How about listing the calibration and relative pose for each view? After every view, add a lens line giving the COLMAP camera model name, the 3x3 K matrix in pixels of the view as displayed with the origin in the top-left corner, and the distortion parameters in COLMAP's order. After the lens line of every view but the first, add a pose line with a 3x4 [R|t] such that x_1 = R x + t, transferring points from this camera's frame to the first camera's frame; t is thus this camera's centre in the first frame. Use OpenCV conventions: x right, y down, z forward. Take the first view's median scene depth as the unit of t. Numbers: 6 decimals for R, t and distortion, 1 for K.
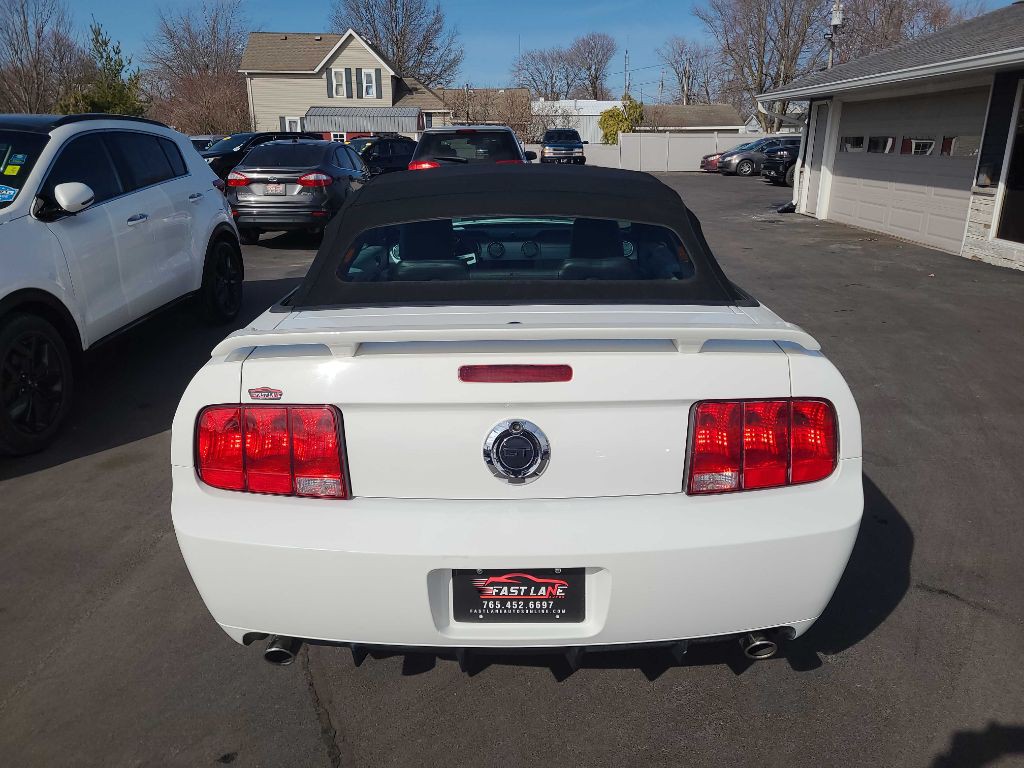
lens RADIAL K [[771.7, 0, 511.9], [0, 771.7, 378.5], [0, 0, 1]] dist [0.026941, -0.004478]
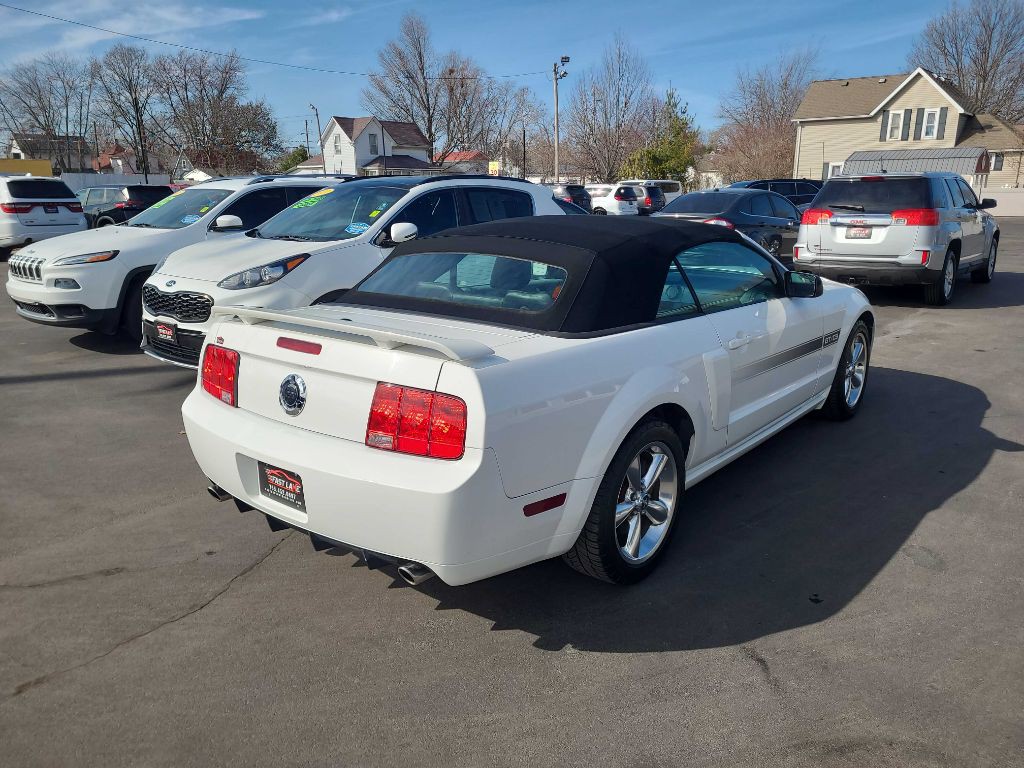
lens RADIAL K [[770.8, 0, 513.4], [0, 770.8, 387.0], [0, 0, 1]] dist [0.027958, -0.004497]
pose [[0.766894, 0.156884, -0.622303, 0.069998], [-0.183772, 0.982739, 0.021279, -0.001969], [0.614899, 0.098043, 0.782487, 0.001994]]
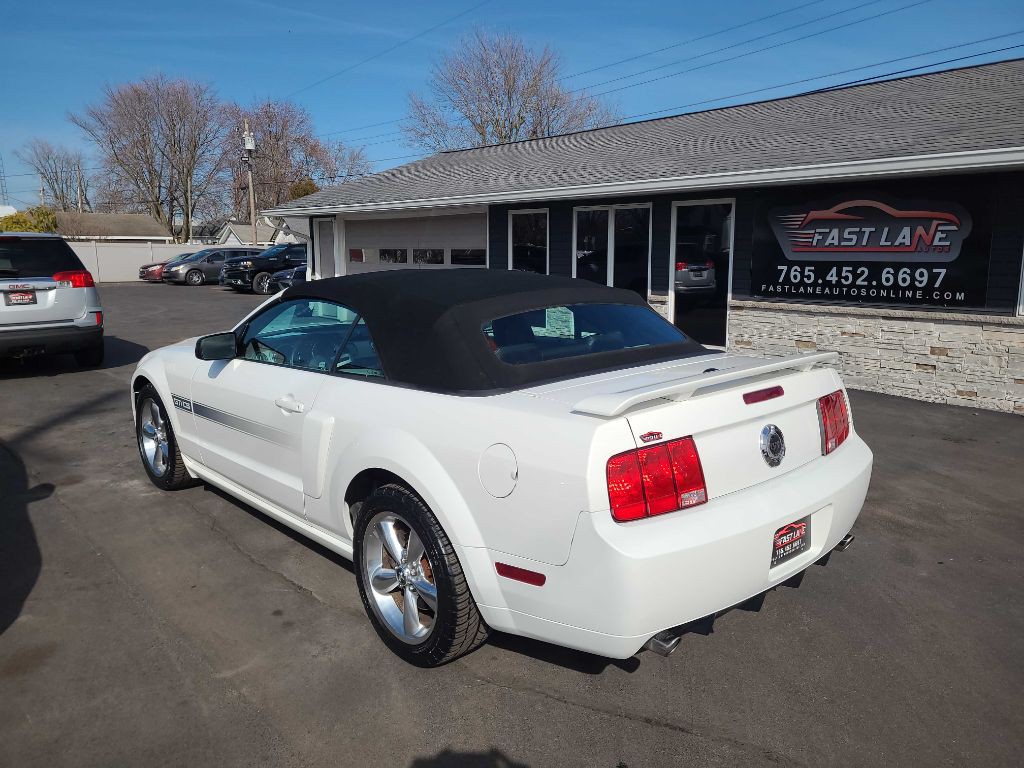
lens RADIAL K [[759.6, 0, 533.4], [0, 759.6, 378.8], [0, 0, 1]] dist [0.037797, -0.004142]
pose [[0.730890, -0.111925, 0.673255, -0.070184], [0.200106, 0.978251, -0.054607, -0.002462], [-0.652501, 0.174634, 0.737391, 0.009024]]
